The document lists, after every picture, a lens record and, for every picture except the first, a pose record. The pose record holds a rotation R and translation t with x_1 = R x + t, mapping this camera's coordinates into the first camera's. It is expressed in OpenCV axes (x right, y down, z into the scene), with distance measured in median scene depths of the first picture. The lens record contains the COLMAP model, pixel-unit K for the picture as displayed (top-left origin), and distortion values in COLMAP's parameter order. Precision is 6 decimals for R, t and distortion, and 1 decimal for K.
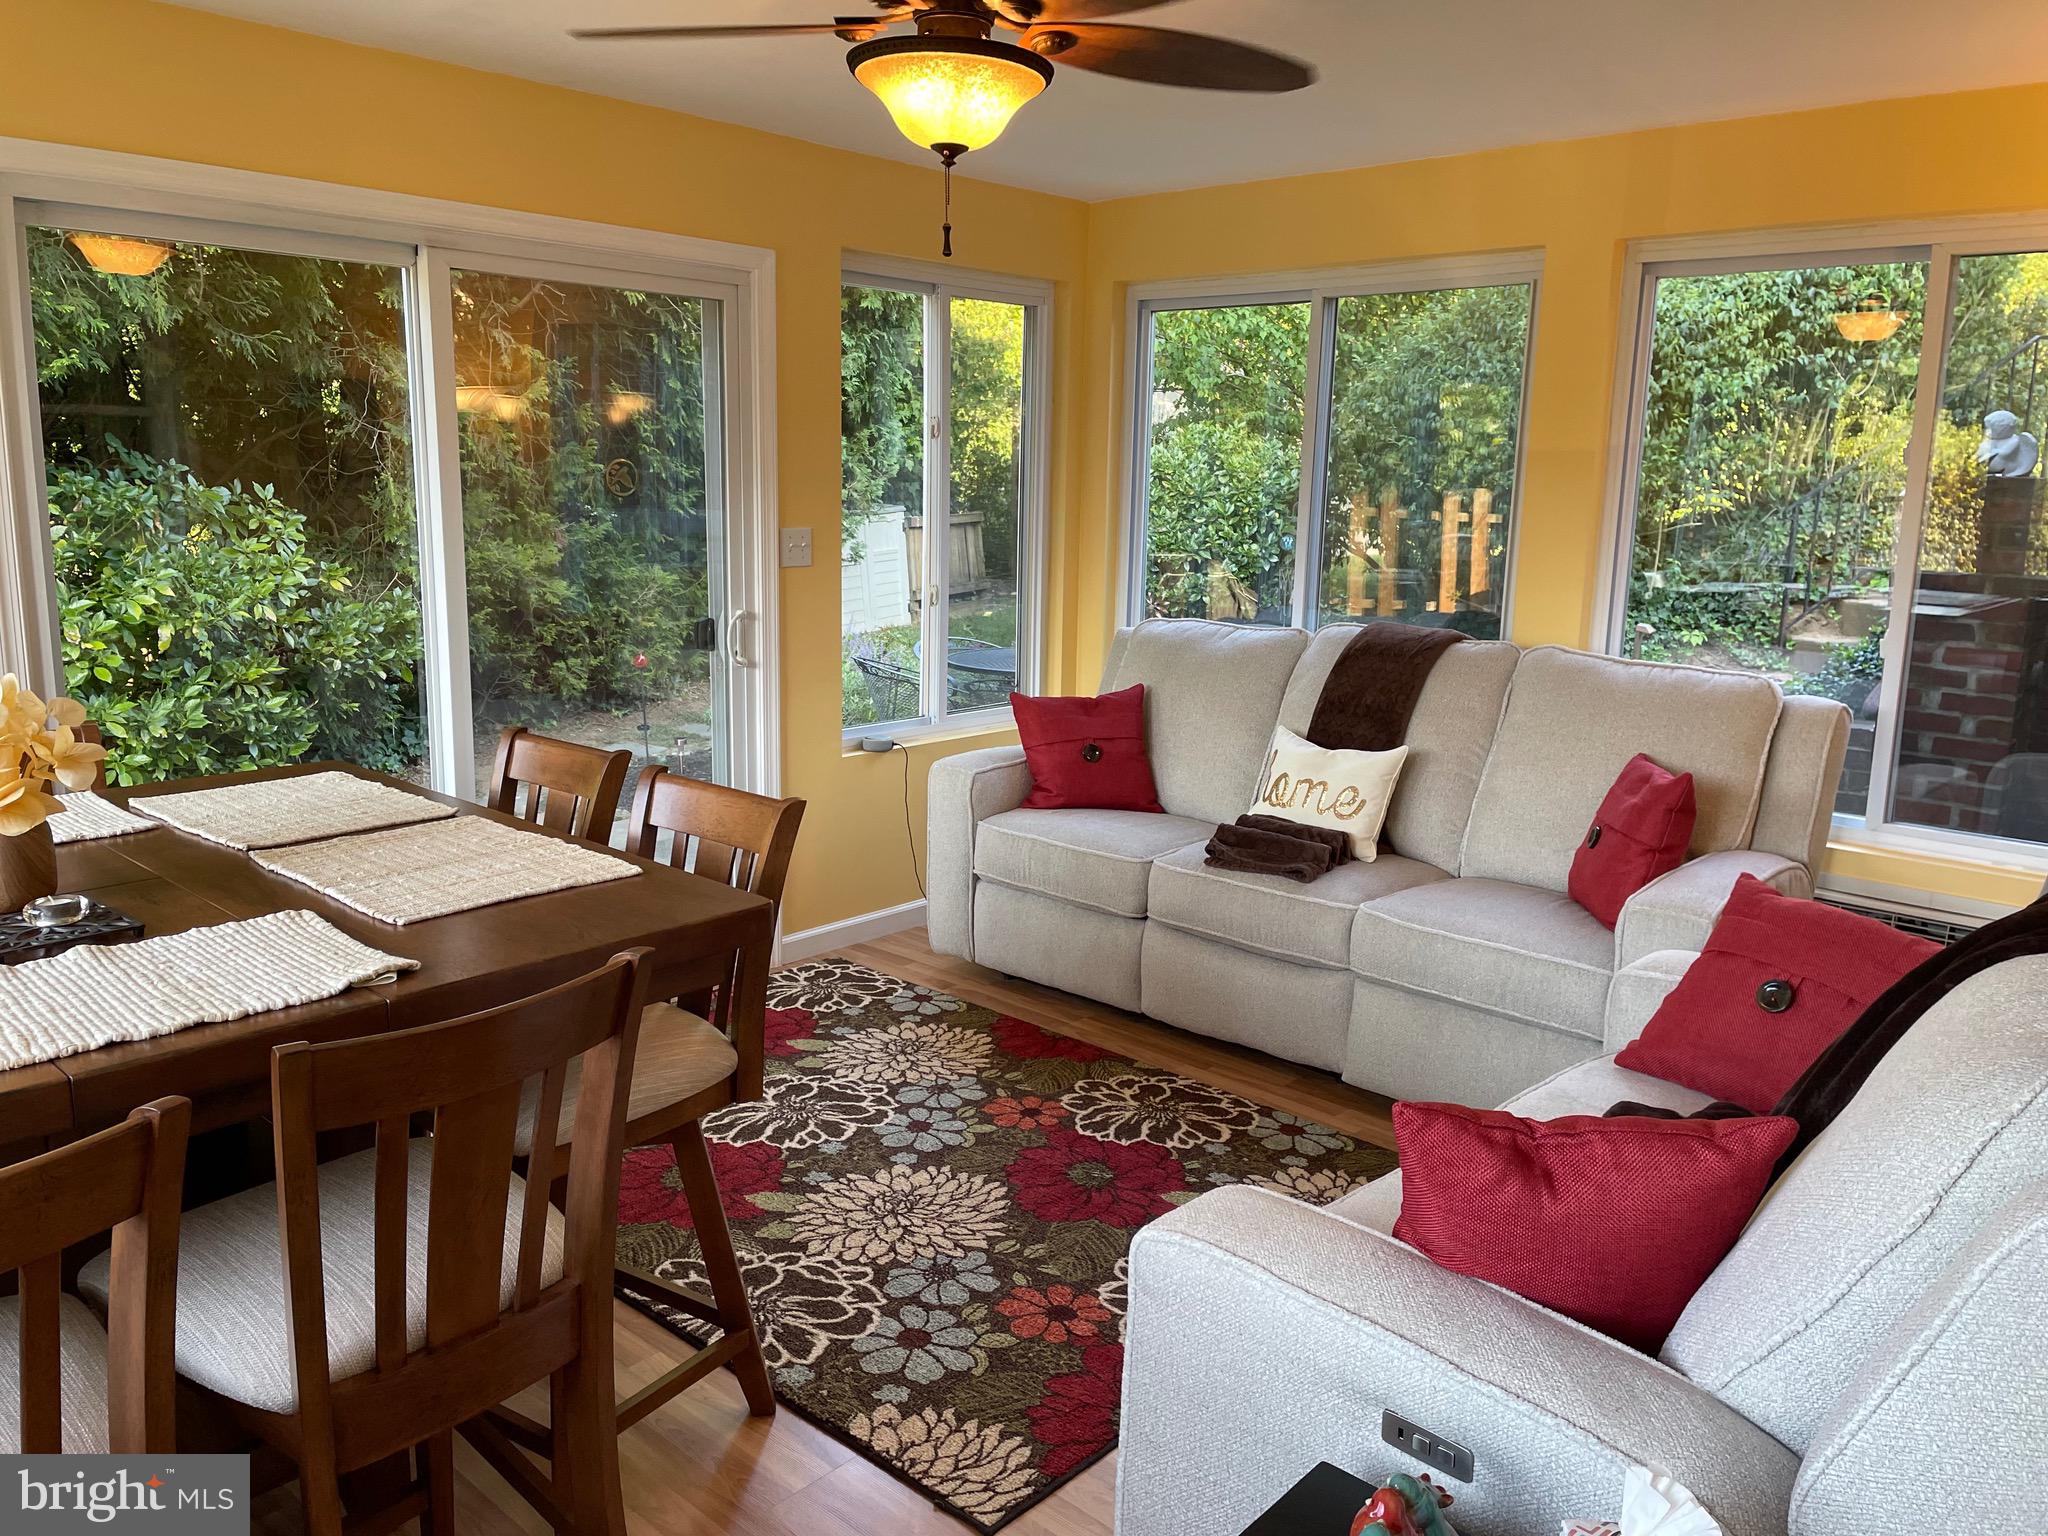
lens RADIAL K [[1538.8, 0, 1014.9], [0, 1538.8, 755.7], [0, 0, 1]] dist [0.085912, -0.098089]
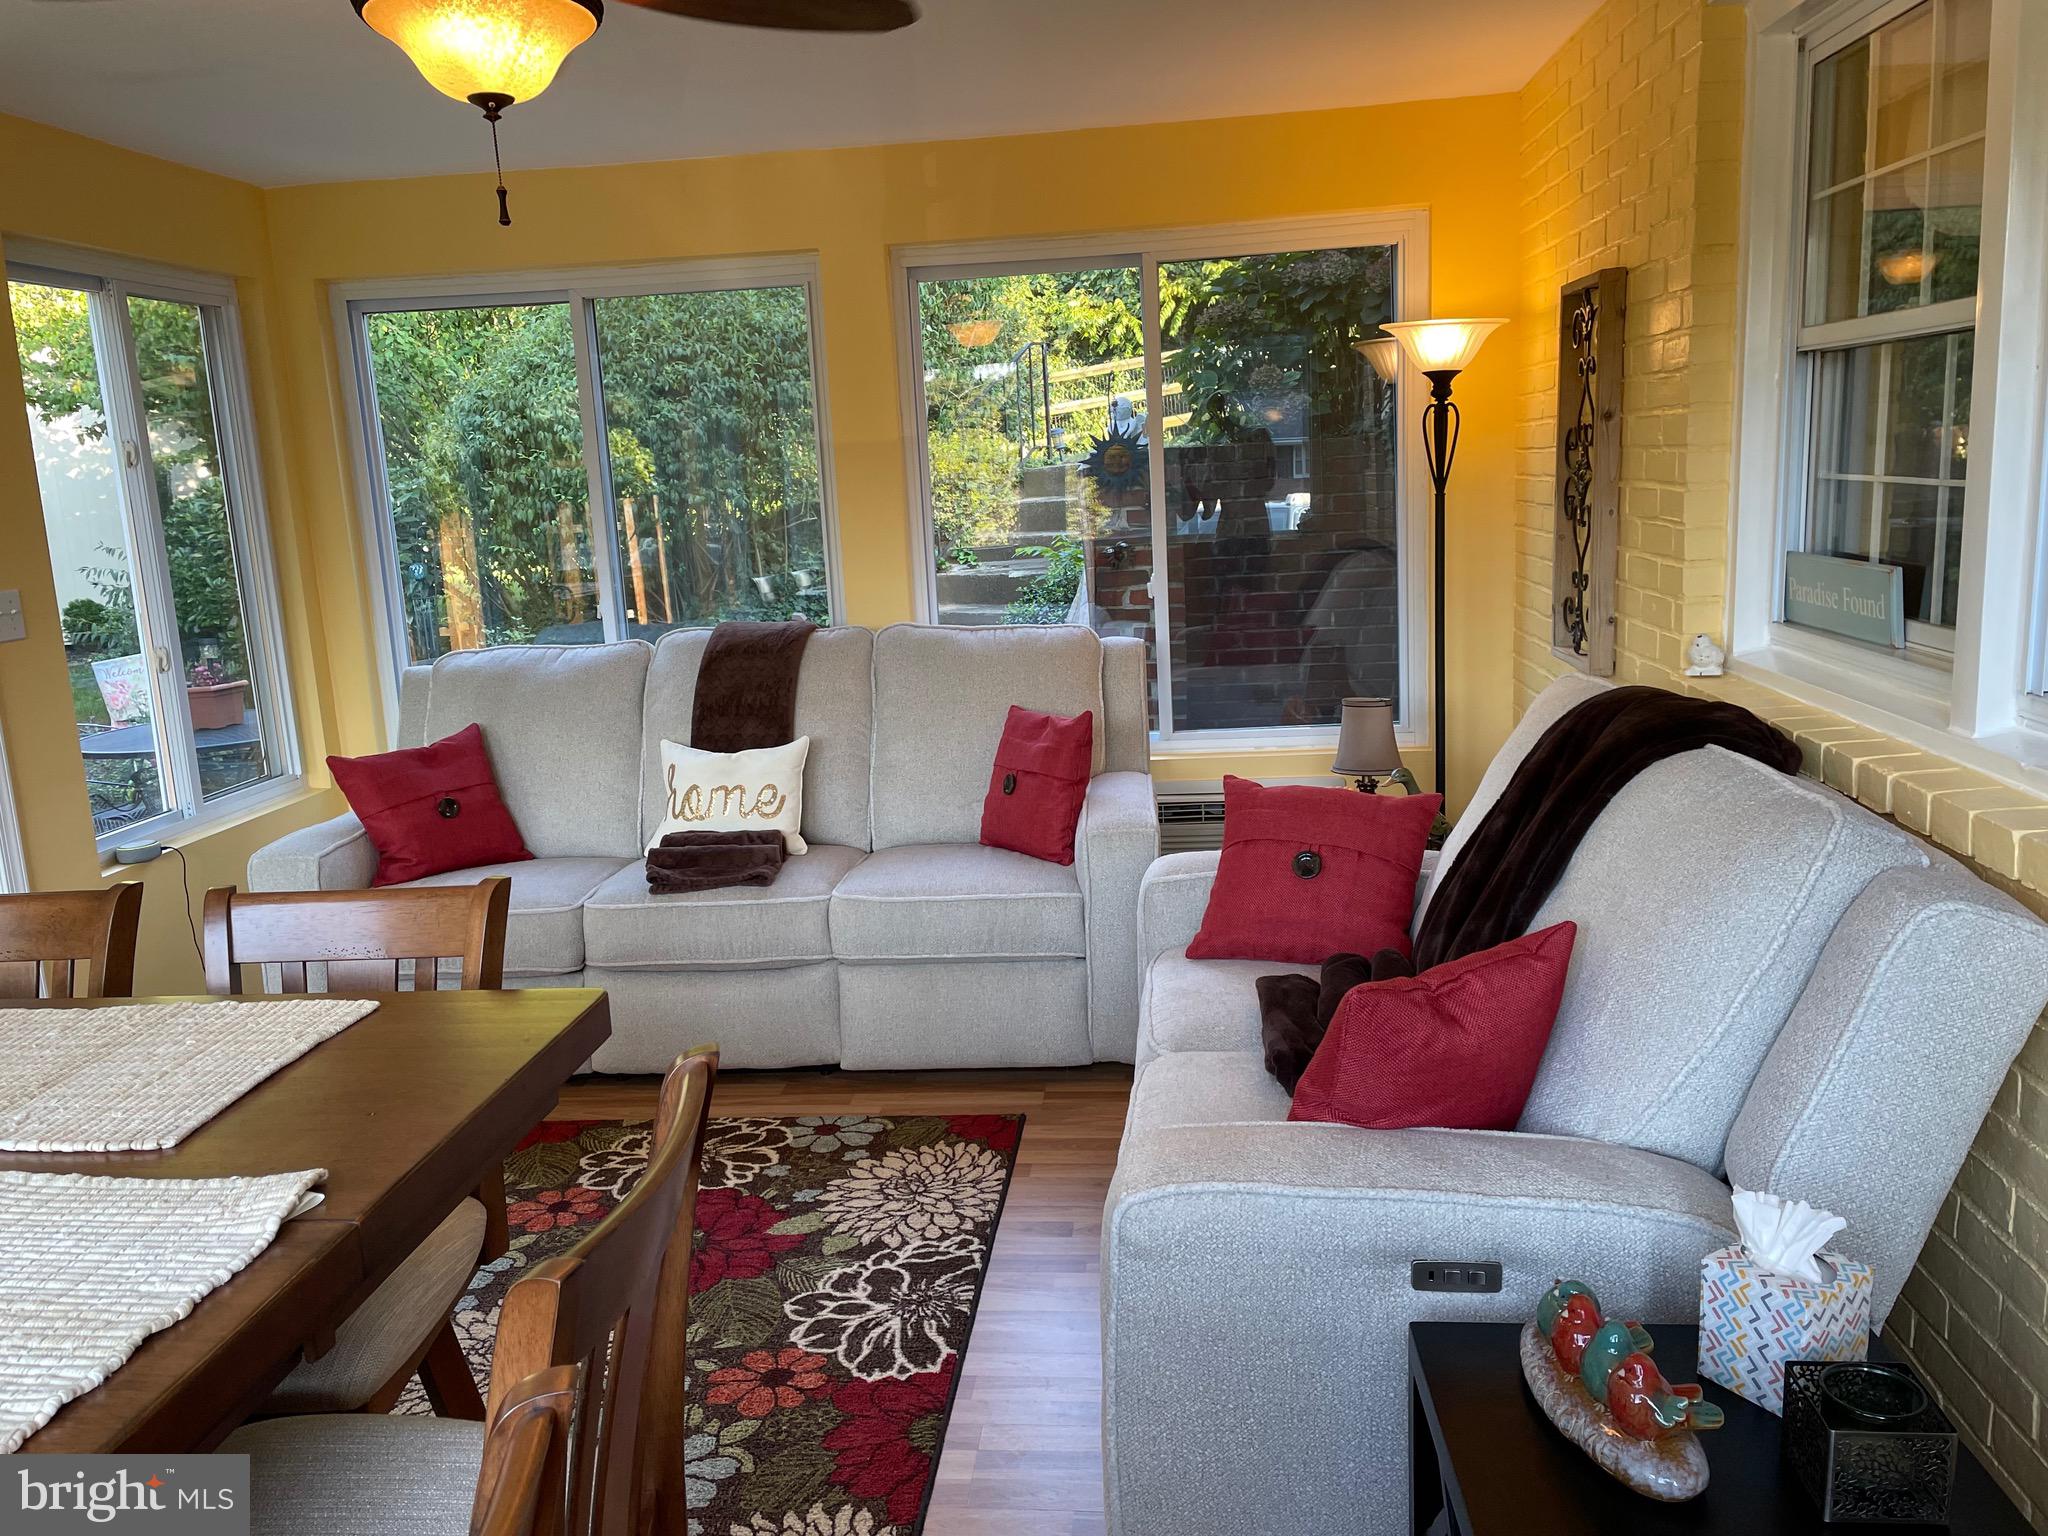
lens RADIAL K [[1538.8, 0, 1028.9], [0, 1538.8, 755.3], [0, 0, 1]] dist [0.085912, -0.098089]
pose [[0.796362, -0.171918, 0.579872, -0.236248], [0.179902, 0.982688, 0.044277, -0.013249], [-0.577445, 0.069060, 0.813503, 0.098228]]
